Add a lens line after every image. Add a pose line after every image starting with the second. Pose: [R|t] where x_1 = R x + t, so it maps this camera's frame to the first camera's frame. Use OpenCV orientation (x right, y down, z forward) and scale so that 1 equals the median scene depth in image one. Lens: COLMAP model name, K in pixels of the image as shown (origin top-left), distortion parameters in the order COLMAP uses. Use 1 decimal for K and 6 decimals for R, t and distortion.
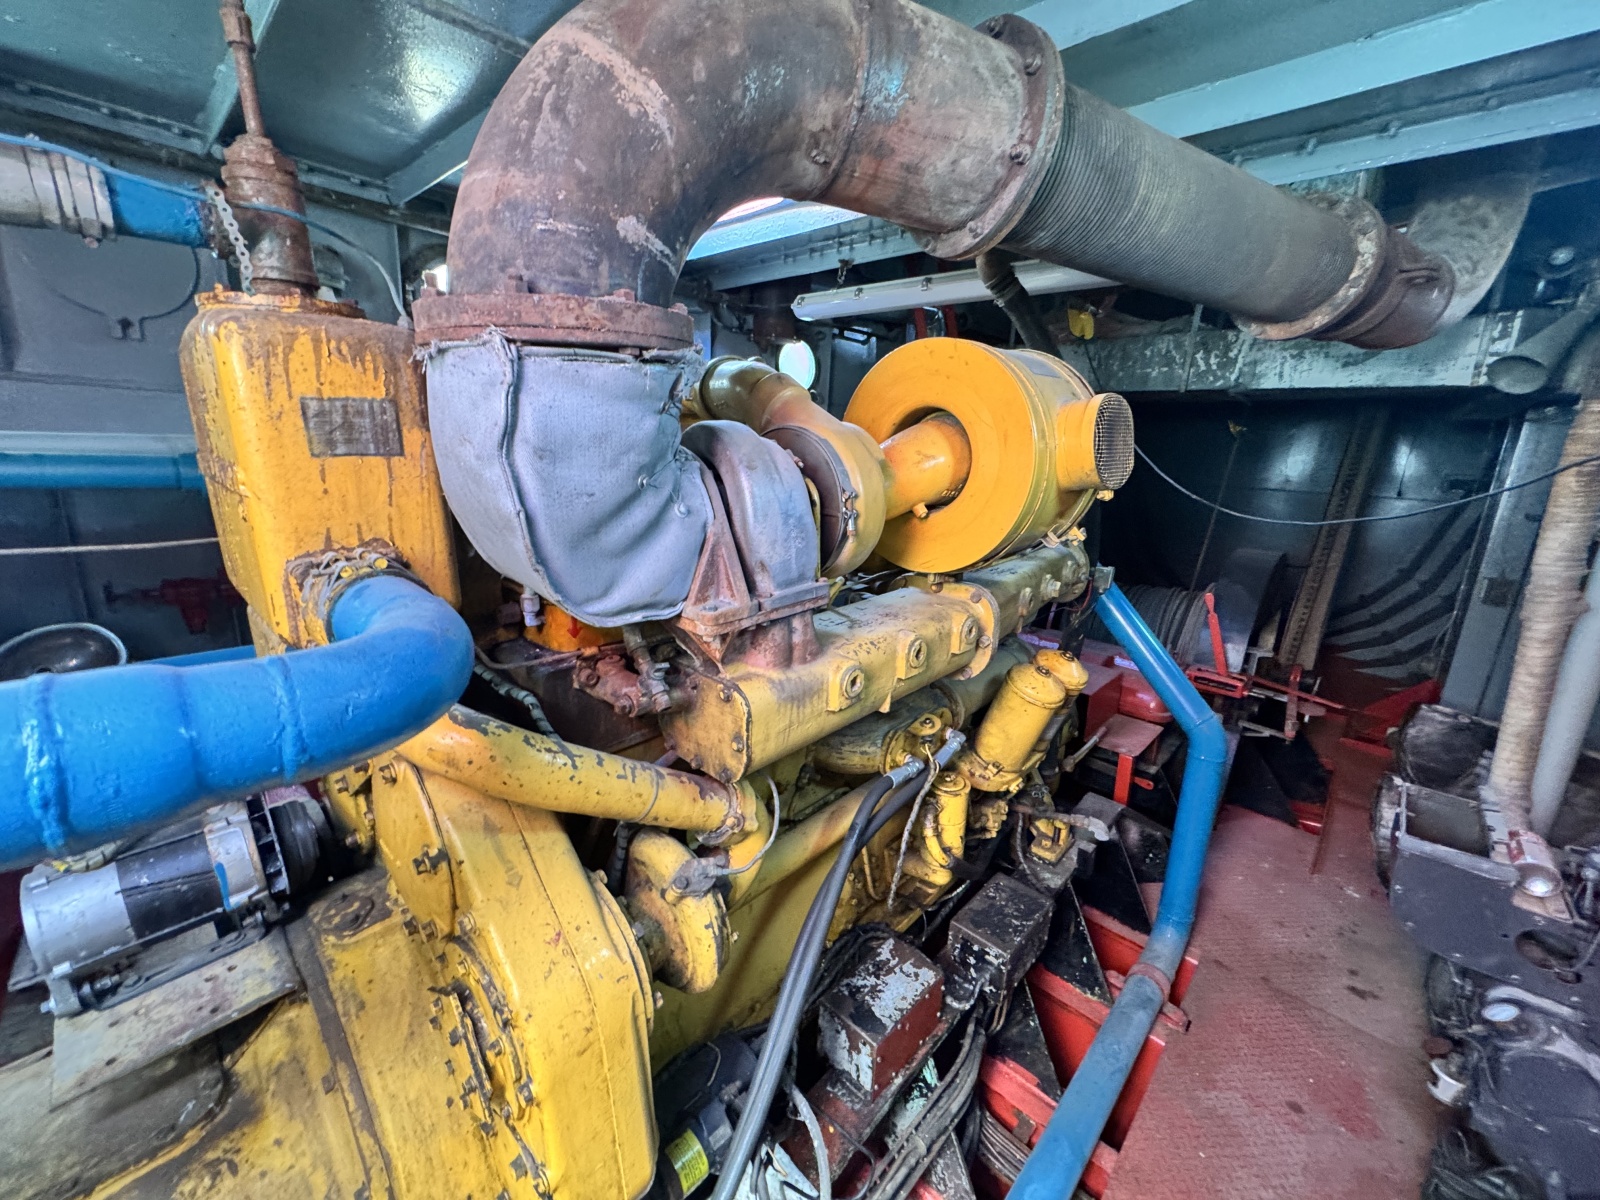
lens RADIAL K [[640.0, 0, 800.0], [0, 640.0, 600.0], [0, 0, 1]] dist [-0.000860, -0.000111]
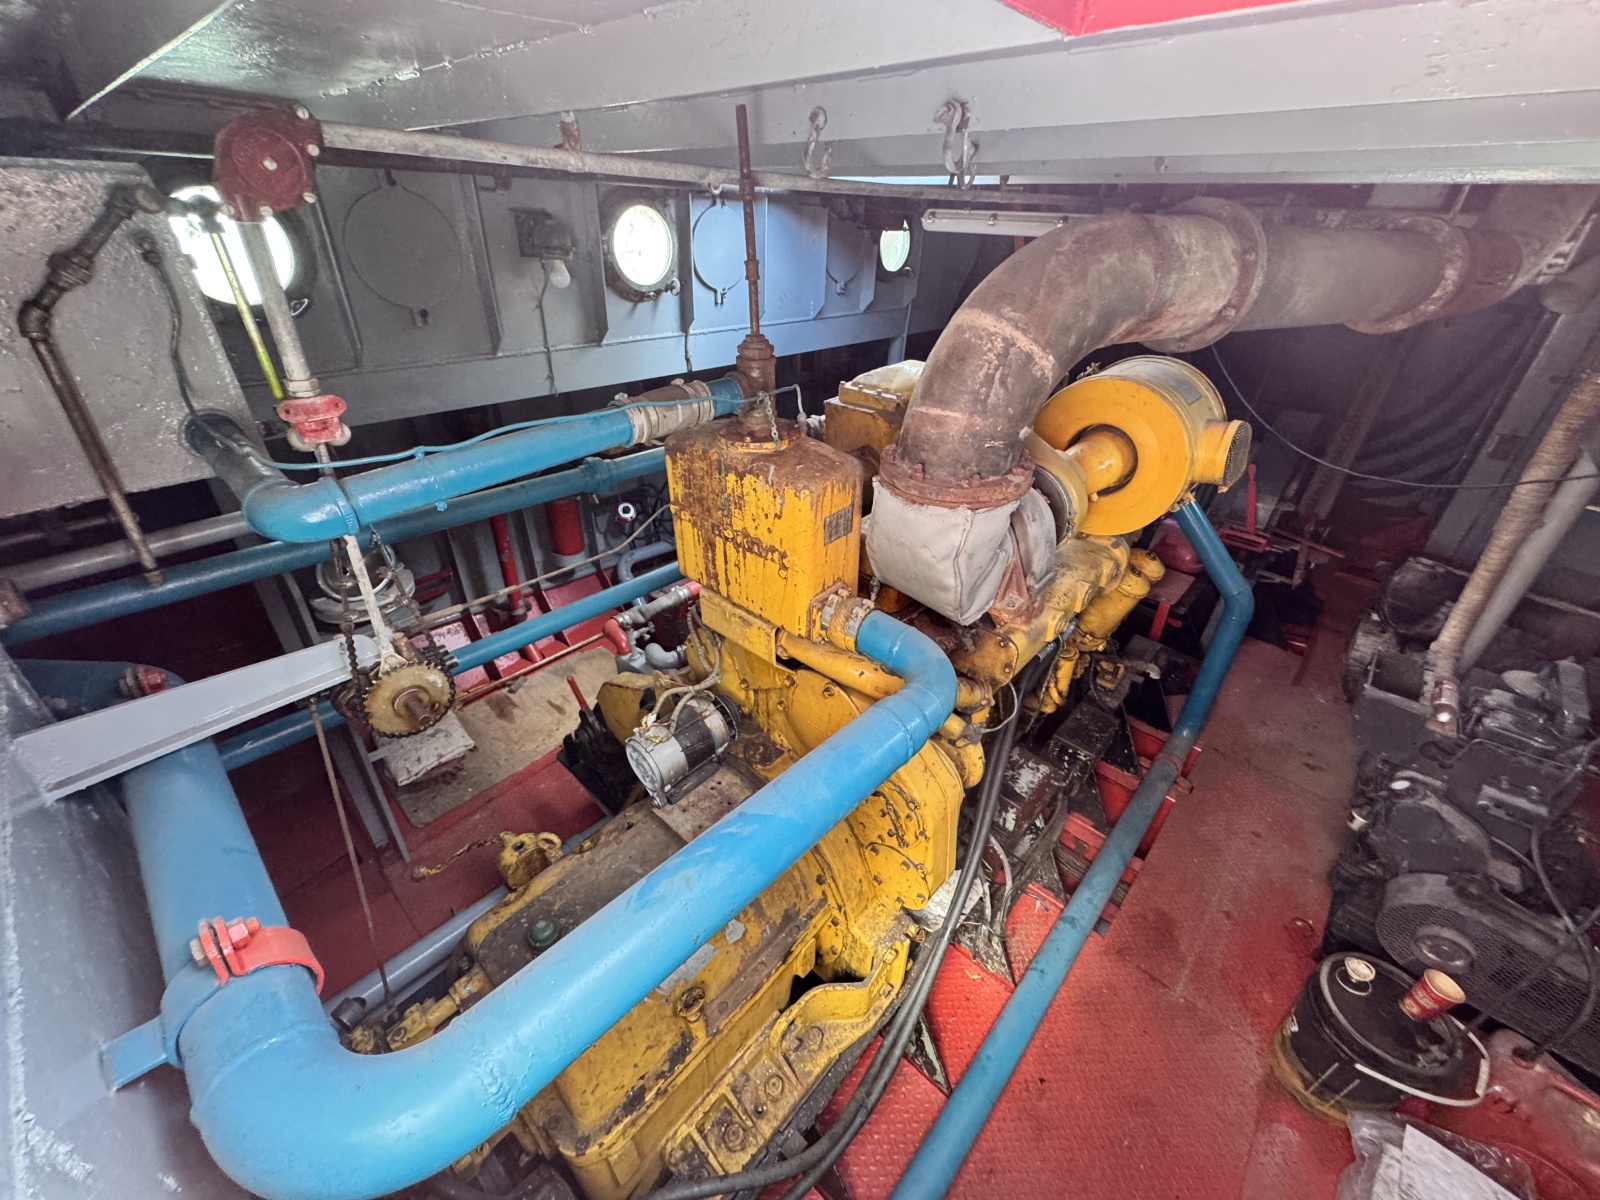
lens RADIAL K [[640.0, 0, 800.0], [0, 640.0, 600.0], [0, 0, 1]] dist [-0.000860, -0.000111]
pose [[0.999762, -0.021744, -0.001753, -0.326807], [0.021269, 0.953729, 0.299916, -0.246814], [-0.004850, -0.299882, 0.953964, -0.314631]]
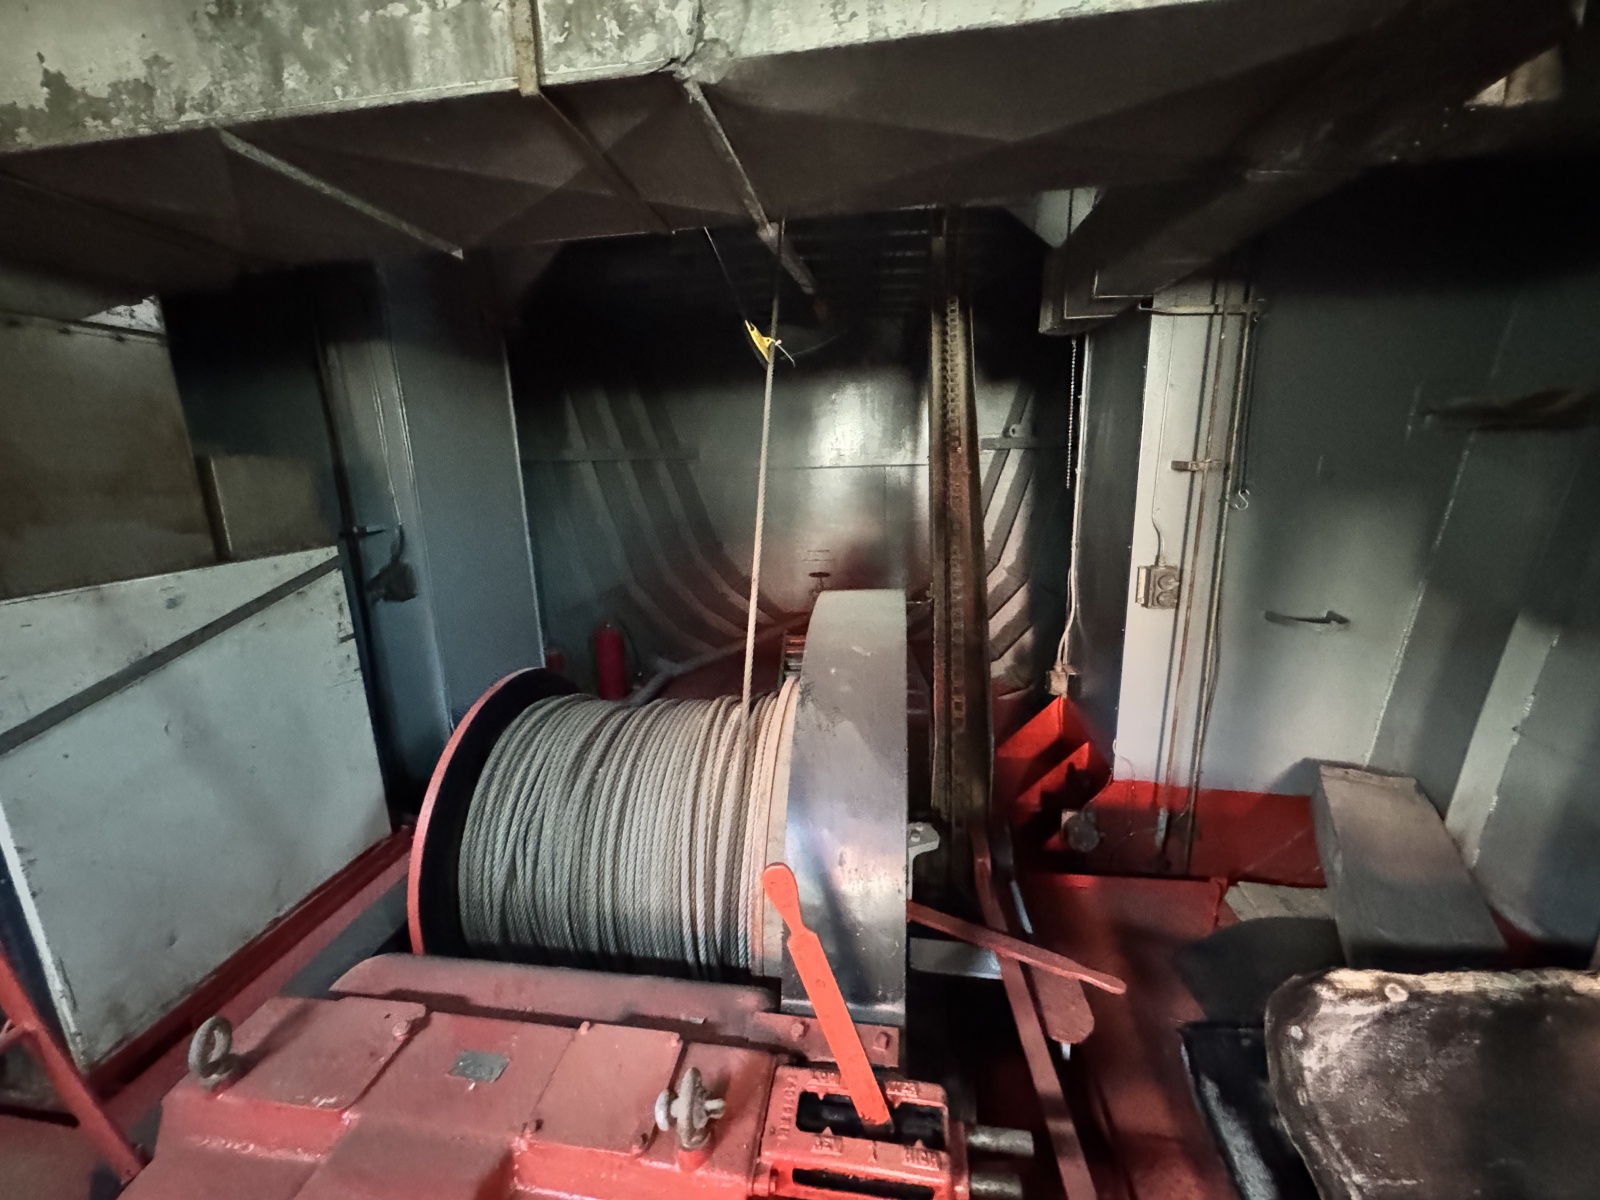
lens RADIAL K [[640.0, 0, 800.0], [0, 640.0, 600.0], [0, 0, 1]] dist [-0.000860, -0.000111]
pose [[0.821470, -0.197474, 0.534968, 0.911473], [0.200597, 0.978235, 0.053072, -0.213313], [-0.533805, 0.063716, 0.843204, 1.322387]]
